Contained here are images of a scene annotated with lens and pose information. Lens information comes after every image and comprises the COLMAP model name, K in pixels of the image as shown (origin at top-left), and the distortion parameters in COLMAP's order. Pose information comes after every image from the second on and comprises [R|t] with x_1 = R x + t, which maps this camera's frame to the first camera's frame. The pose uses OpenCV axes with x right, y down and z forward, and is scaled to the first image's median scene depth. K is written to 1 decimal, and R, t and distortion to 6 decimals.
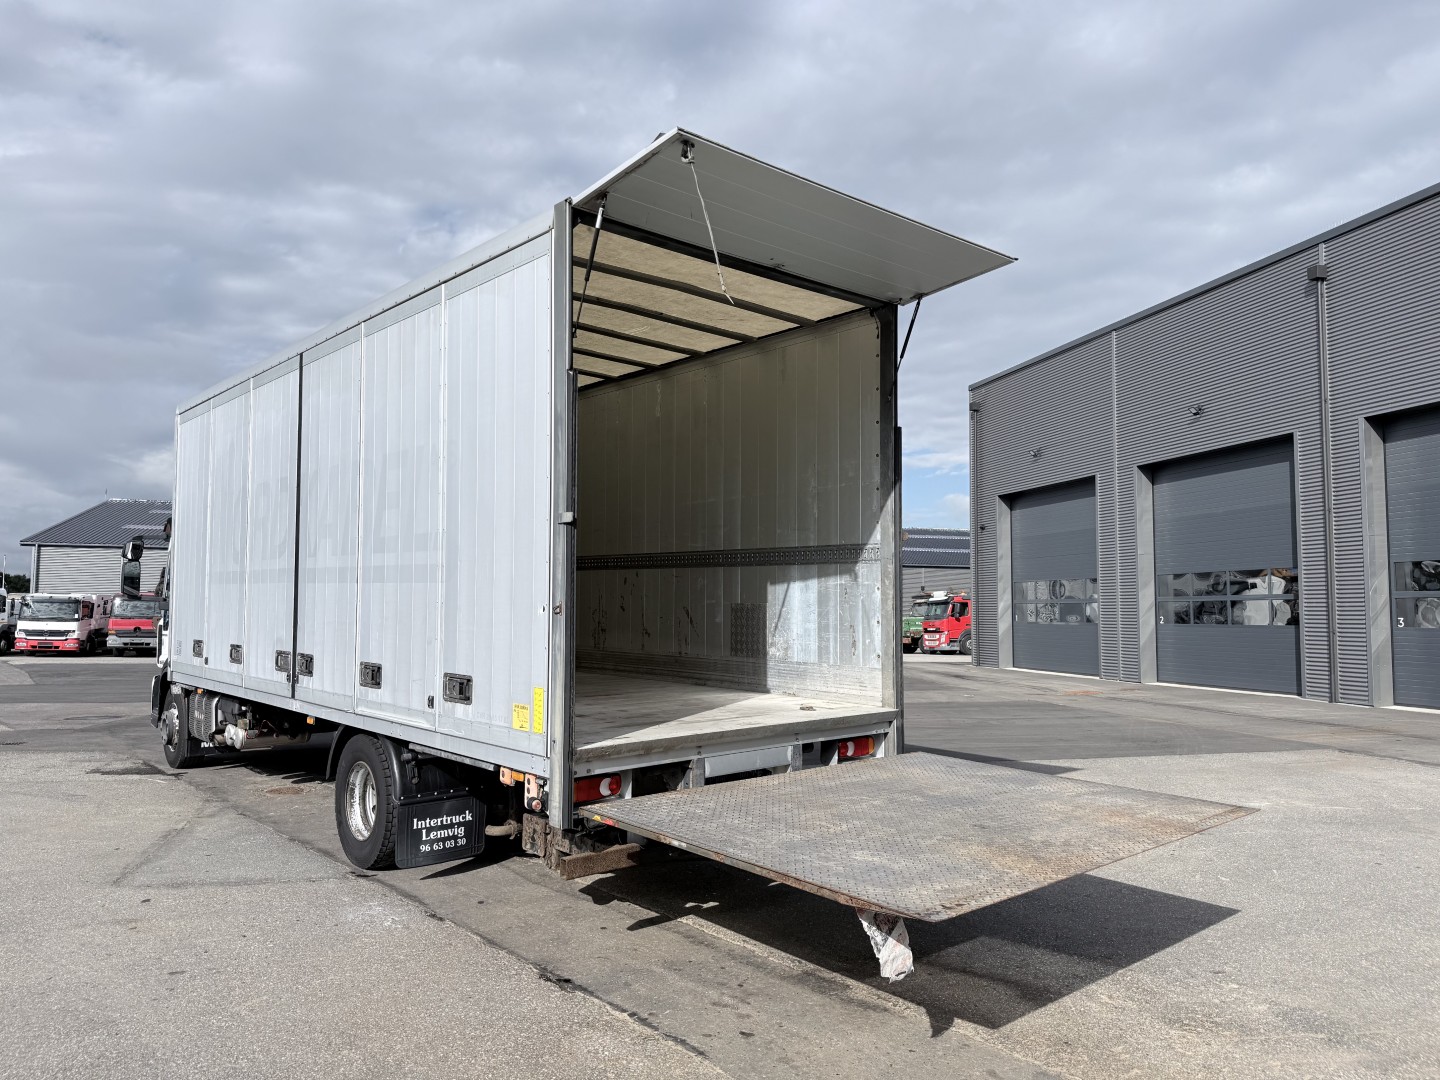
lens RADIAL K [[1031.6, 0, 719.3], [0, 1031.6, 535.5], [0, 0, 1]] dist [-0.011217, -0.006284]
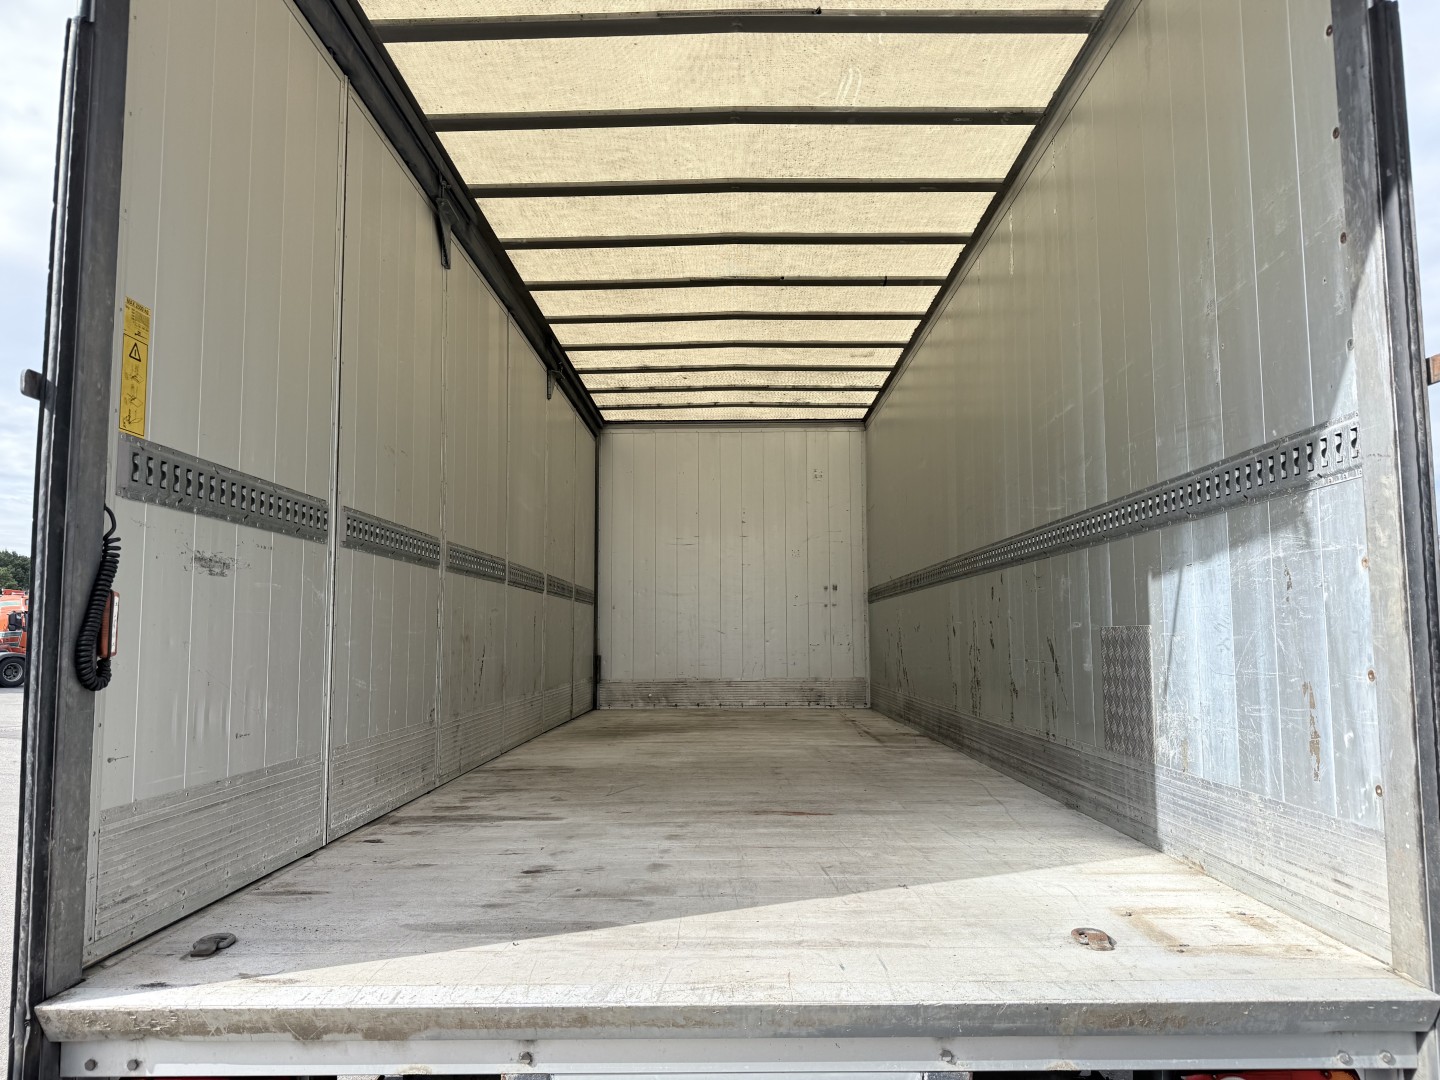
lens RADIAL K [[1031.6, 0, 721.1], [0, 1031.6, 548.8], [0, 0, 1]] dist [-0.011217, -0.006284]
pose [[0.740447, -0.066726, -0.668794, 0.203744], [0.043829, 0.997735, -0.051019, 0.051786], [0.670684, 0.008464, 0.741695, 0.620065]]
